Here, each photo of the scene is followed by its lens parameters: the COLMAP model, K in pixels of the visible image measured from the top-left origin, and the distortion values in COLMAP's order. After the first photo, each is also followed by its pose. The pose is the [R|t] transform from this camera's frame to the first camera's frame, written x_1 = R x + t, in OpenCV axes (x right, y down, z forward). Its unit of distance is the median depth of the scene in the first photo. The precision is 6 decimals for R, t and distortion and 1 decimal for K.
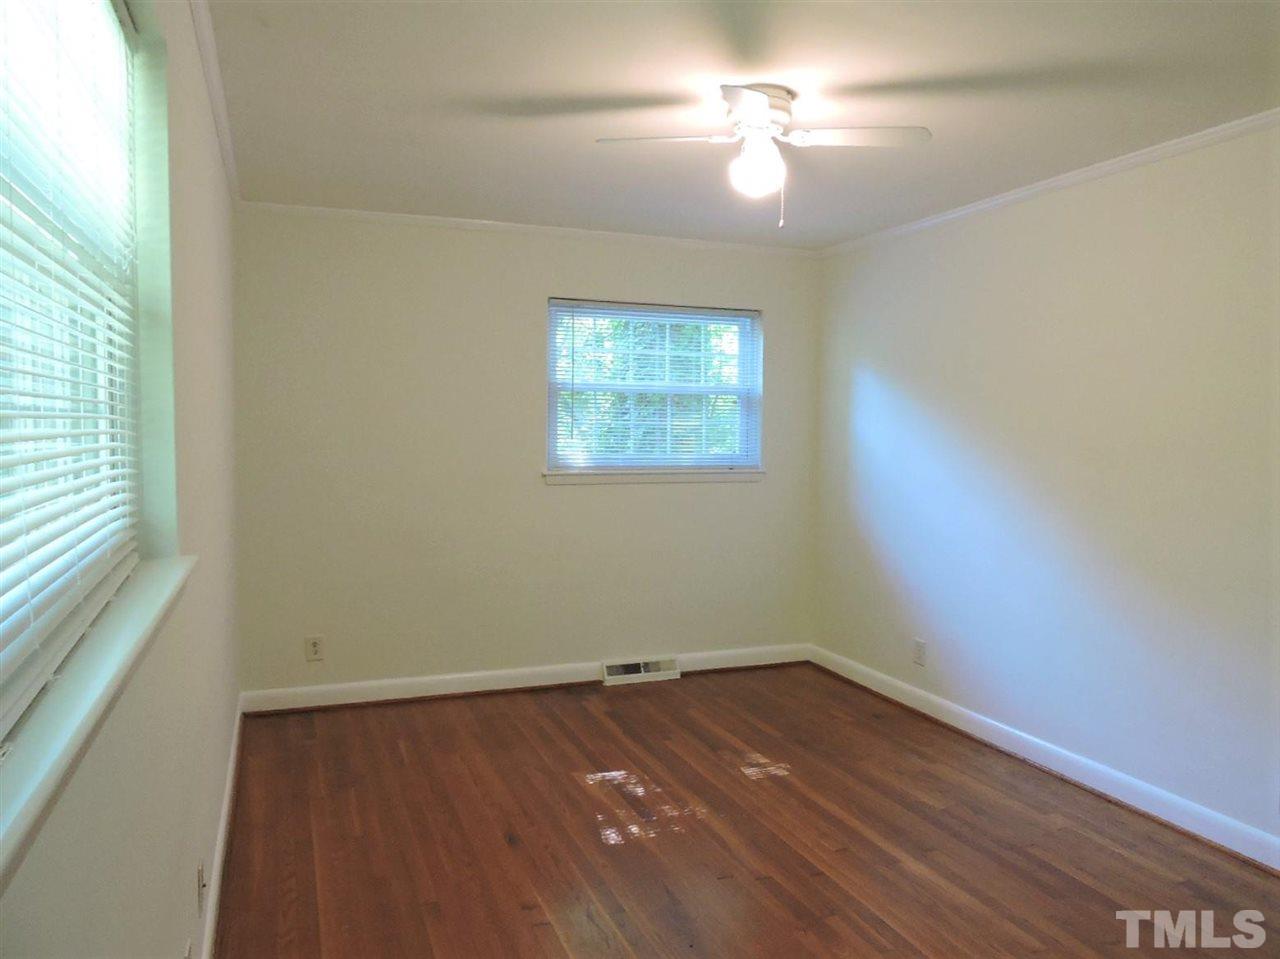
lens RADIAL K [[932.2, 0, 641.6], [0, 932.2, 478.3], [0, 0, 1]] dist [-0.013321, 0.007060]
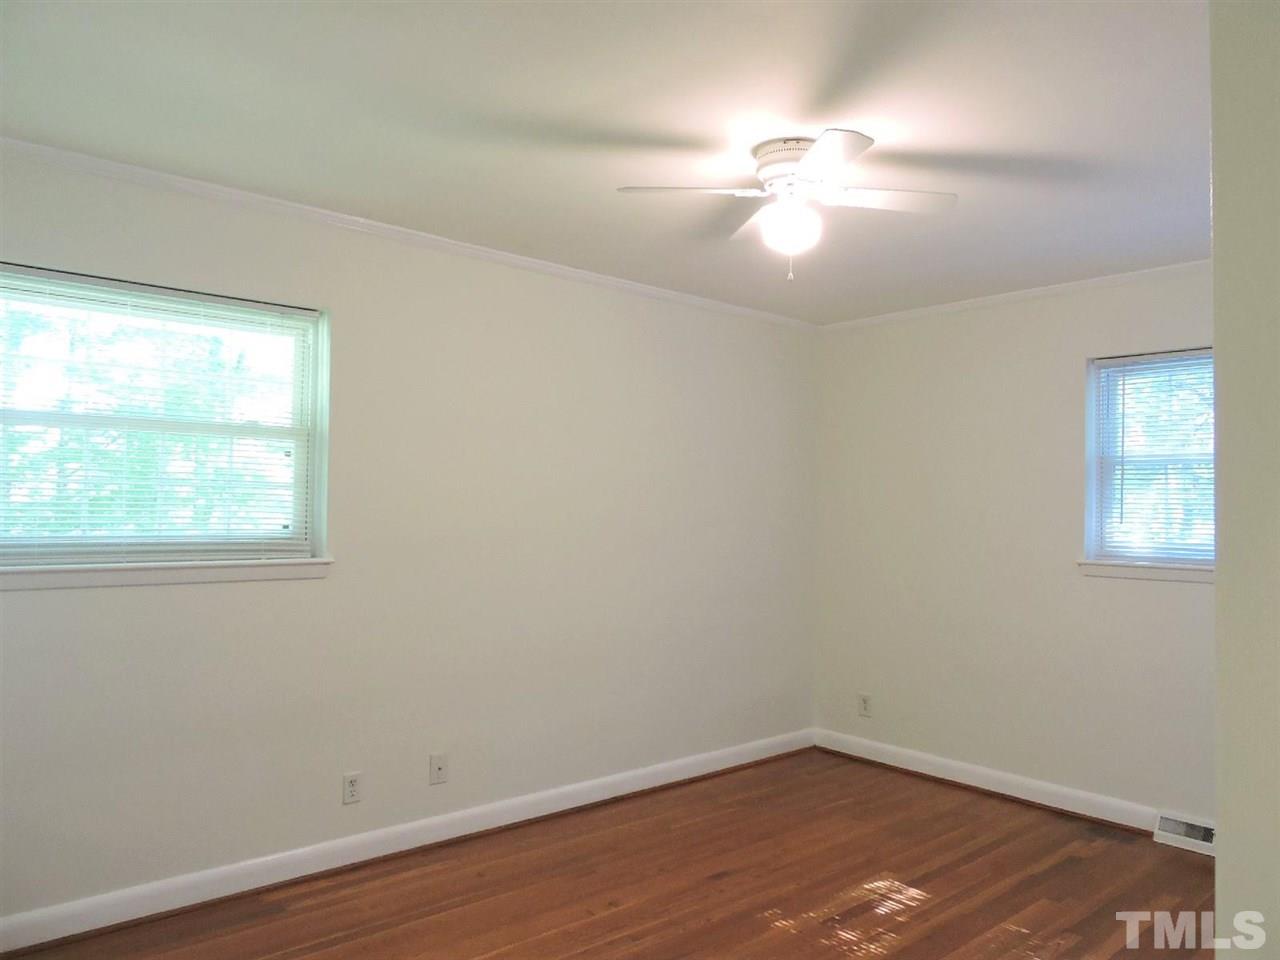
lens RADIAL K [[932.2, 0, 641.8], [0, 932.2, 483.7], [0, 0, 1]] dist [-0.013321, 0.007060]
pose [[0.342048, -0.023578, -0.939387, 0.613623], [-0.062453, 0.996904, -0.047762, -0.011718], [0.937605, 0.075004, 0.339517, 0.351371]]
